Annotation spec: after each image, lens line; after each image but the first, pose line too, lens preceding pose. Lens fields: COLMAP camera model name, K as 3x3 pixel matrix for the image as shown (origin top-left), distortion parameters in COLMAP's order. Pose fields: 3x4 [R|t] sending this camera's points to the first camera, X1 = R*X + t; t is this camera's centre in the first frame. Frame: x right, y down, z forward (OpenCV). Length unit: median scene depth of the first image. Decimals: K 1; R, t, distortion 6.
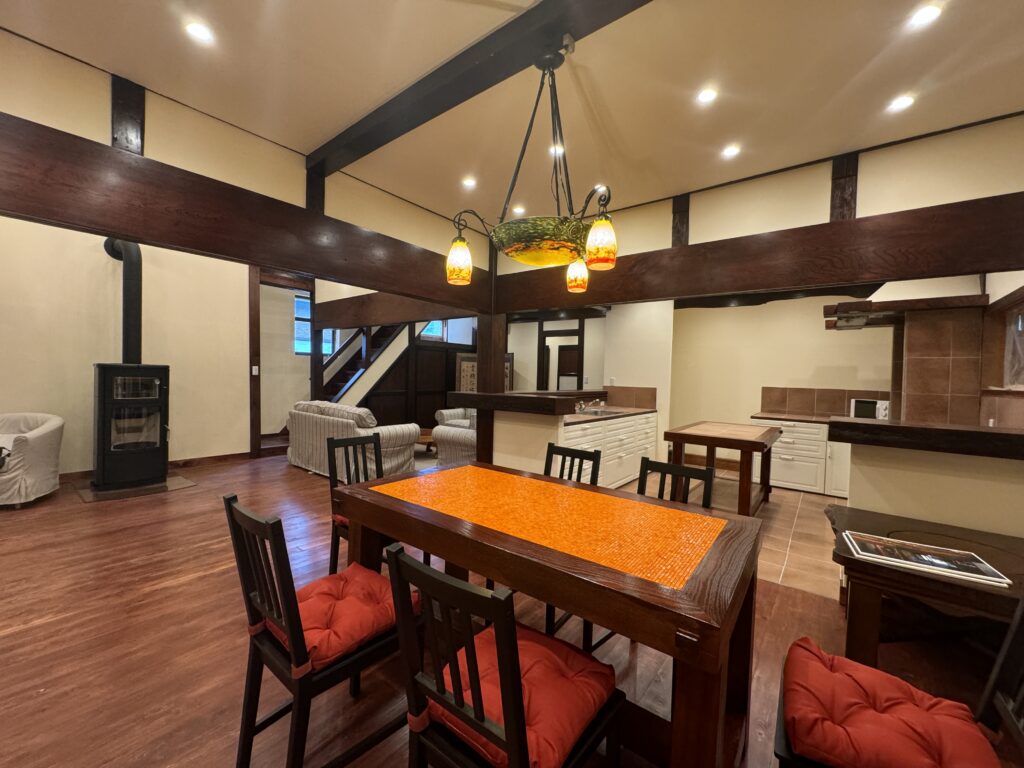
lens RADIAL K [[411.8, 0, 513.8], [0, 411.8, 384.2], [0, 0, 1]] dist [0.001856, 0.000013]
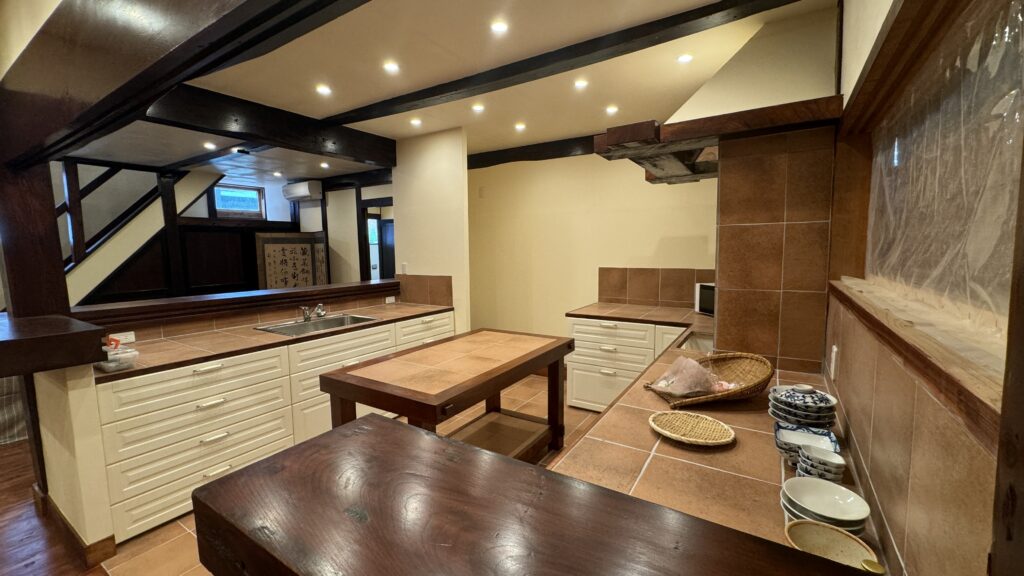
lens RADIAL K [[409.9, 0, 511.2], [0, 409.9, 285.9], [0, 0, 1]] dist [-0.000060, 0.000038]
pose [[0.995305, -0.051466, 0.081972, 0.397285], [0.045172, 0.996018, 0.076862, -0.024174], [-0.085601, -0.072798, 0.993666, 0.297280]]
